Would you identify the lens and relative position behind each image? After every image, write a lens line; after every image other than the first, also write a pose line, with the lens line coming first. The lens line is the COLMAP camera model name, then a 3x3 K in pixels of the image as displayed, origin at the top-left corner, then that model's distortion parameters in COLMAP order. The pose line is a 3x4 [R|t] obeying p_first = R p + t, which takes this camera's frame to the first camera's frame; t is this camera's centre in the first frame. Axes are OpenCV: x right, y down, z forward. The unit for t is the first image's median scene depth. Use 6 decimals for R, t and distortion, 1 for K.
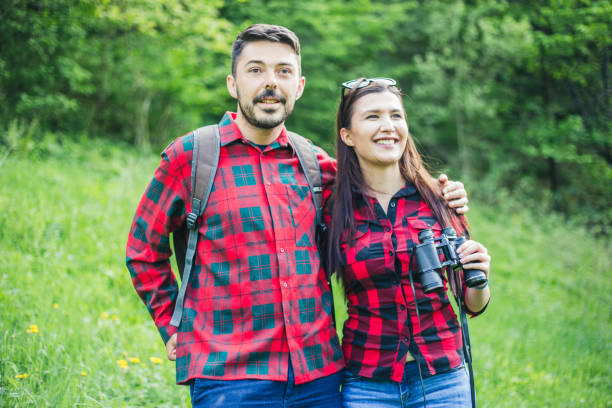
lens RADIAL K [[918.9, 0, 304.9], [0, 918.9, 196.5], [0, 0, 1]] dist [-0.060424, -0.181593]
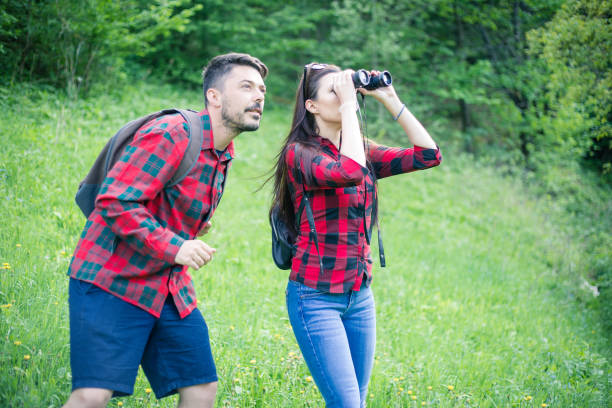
lens RADIAL K [[918.9, 0, 304.9], [0, 918.9, 196.5], [0, 0, 1]] dist [-0.060424, -0.181593]
pose [[0.995710, -0.004407, 0.092422, -0.008225], [-0.001961, 0.997636, 0.068696, -0.005012], [-0.092506, -0.068583, 0.993347, -0.039464]]
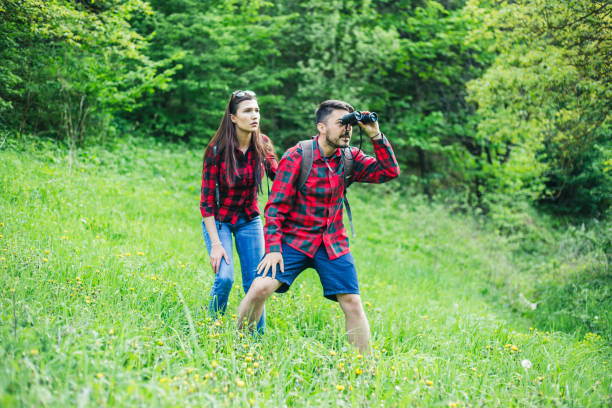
lens RADIAL K [[929.3, 0, 306.0], [0, 929.3, 204.0], [0, 0, 1]] dist [-0.039218, -0.089580]
pose [[0.992440, -0.021565, 0.120817, -0.016696], [0.020758, 0.999753, 0.007929, 0.019721], [-0.120959, -0.005361, 0.992643, -0.175559]]
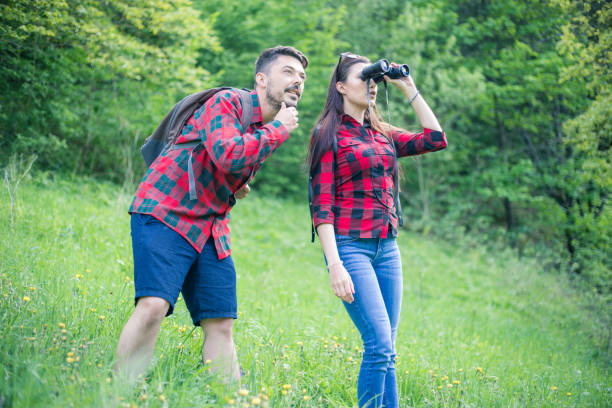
lens RADIAL K [[918.9, 0, 304.9], [0, 918.9, 196.5], [0, 0, 1]] dist [-0.060424, -0.181593]
pose [[0.999221, -0.009478, 0.038321, -0.007293], [0.012092, 0.997572, -0.068578, 0.030970], [-0.037578, 0.068988, 0.996909, -0.071828]]
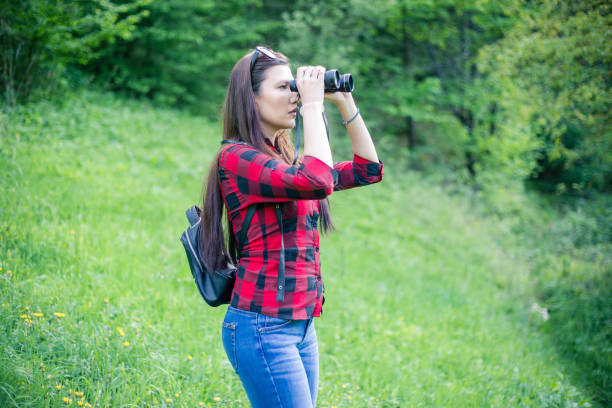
lens RADIAL K [[918.9, 0, 304.9], [0, 918.9, 196.5], [0, 0, 1]] dist [-0.060424, -0.181593]
pose [[0.986854, 0.019651, 0.160418, -0.014730], [-0.028178, 0.998298, 0.051055, -0.003442], [-0.159141, -0.054904, 0.985728, -0.011528]]
